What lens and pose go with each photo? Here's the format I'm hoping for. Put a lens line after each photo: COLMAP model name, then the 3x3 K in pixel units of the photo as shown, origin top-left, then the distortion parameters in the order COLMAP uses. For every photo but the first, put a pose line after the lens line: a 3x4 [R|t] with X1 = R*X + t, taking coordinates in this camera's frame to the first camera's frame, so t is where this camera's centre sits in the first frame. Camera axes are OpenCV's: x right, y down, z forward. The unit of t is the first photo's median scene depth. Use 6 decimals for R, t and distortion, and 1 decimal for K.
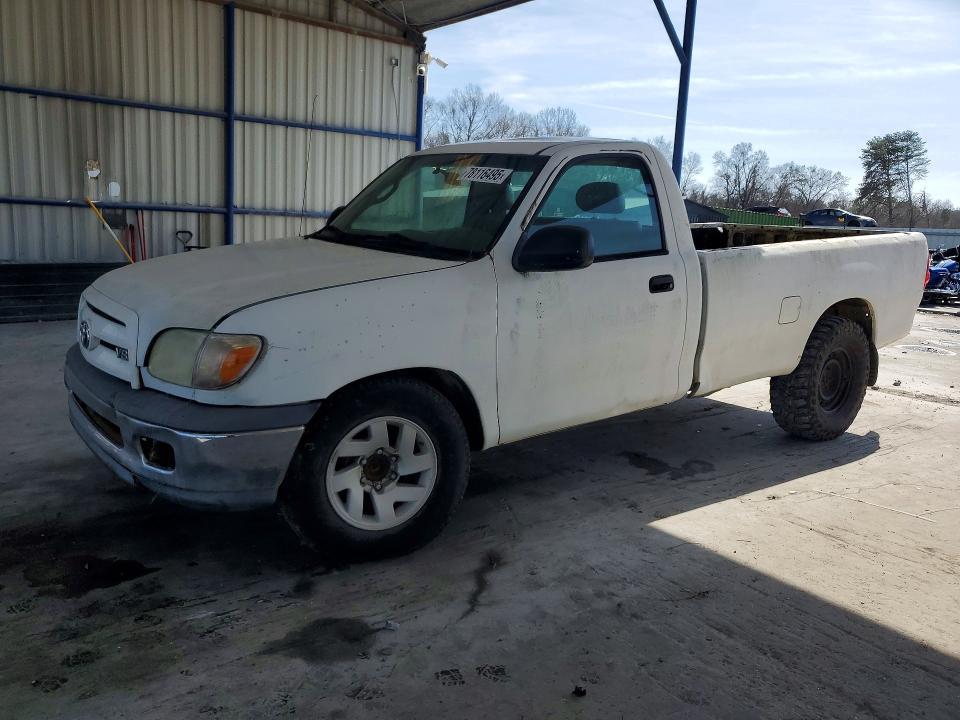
lens RADIAL K [[752.9, 0, 480.0], [0, 752.9, 360.0], [0, 0, 1]] dist [0.008680, 0.009008]
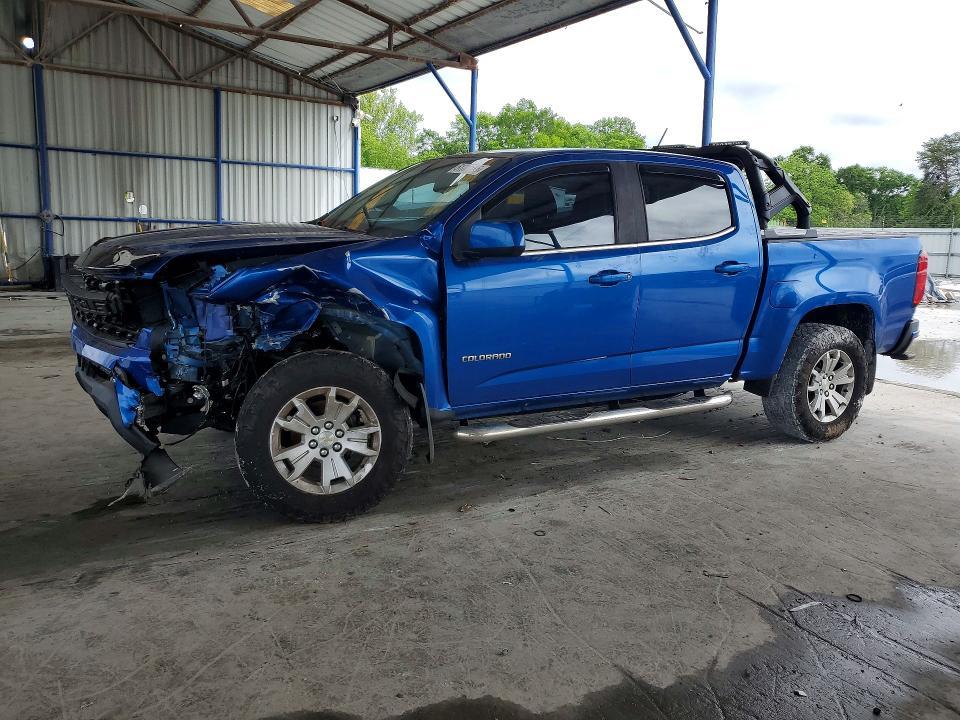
lens RADIAL K [[752.9, 0, 480.0], [0, 752.9, 360.0], [0, 0, 1]] dist [0.008680, 0.009008]
pose [[0.991966, 0.010602, -0.126056, 0.364372], [-0.011725, 0.999898, -0.008170, 0.081569], [0.125956, 0.009583, 0.991990, -0.416436]]
